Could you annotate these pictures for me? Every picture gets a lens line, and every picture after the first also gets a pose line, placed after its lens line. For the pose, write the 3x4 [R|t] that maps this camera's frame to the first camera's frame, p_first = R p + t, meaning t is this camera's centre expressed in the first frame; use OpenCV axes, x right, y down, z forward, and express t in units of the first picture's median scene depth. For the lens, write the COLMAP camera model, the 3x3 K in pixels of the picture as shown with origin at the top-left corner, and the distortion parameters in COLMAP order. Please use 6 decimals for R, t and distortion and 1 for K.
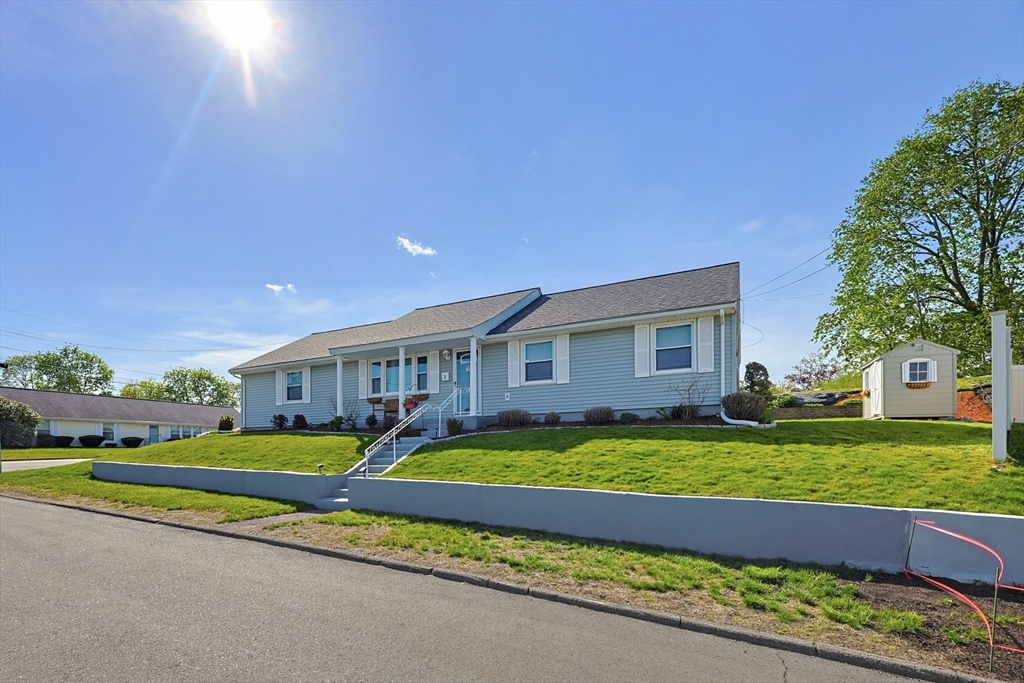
lens RADIAL K [[443.4, 0, 512.0], [0, 443.4, 341.5], [0, 0, 1]] dist [-0.001335, -0.000521]
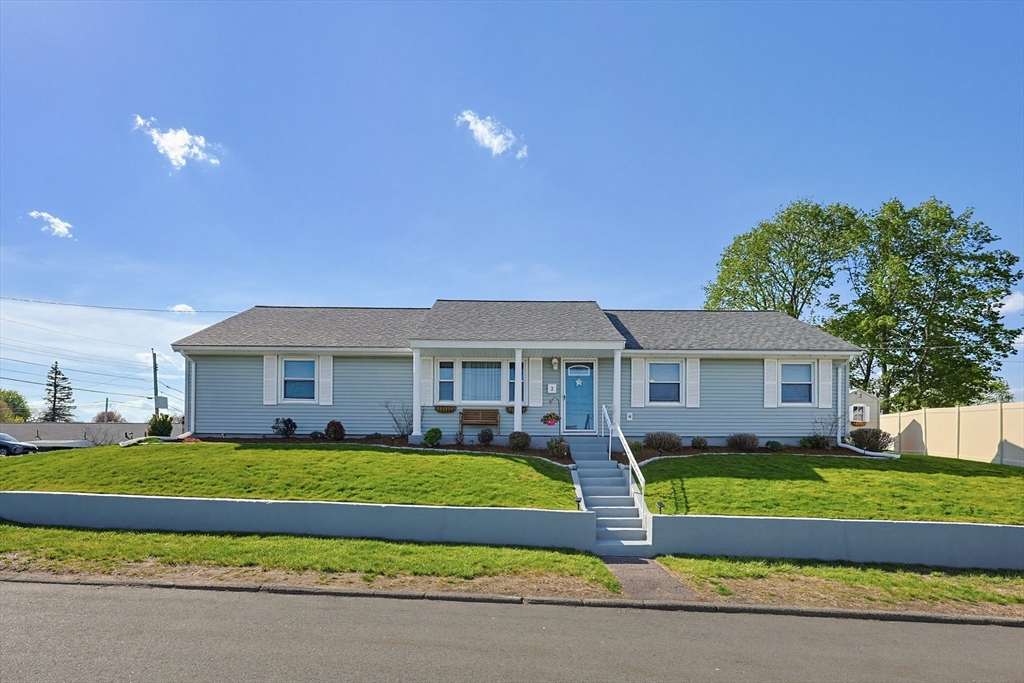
lens RADIAL K [[443.4, 0, 512.0], [0, 443.4, 341.5], [0, 0, 1]] dist [-0.001335, -0.000521]
pose [[0.892829, 0.127224, 0.432053, -0.641263], [-0.119729, 0.991803, -0.044632, 0.036773], [-0.434190, -0.011880, 0.900743, 0.247881]]
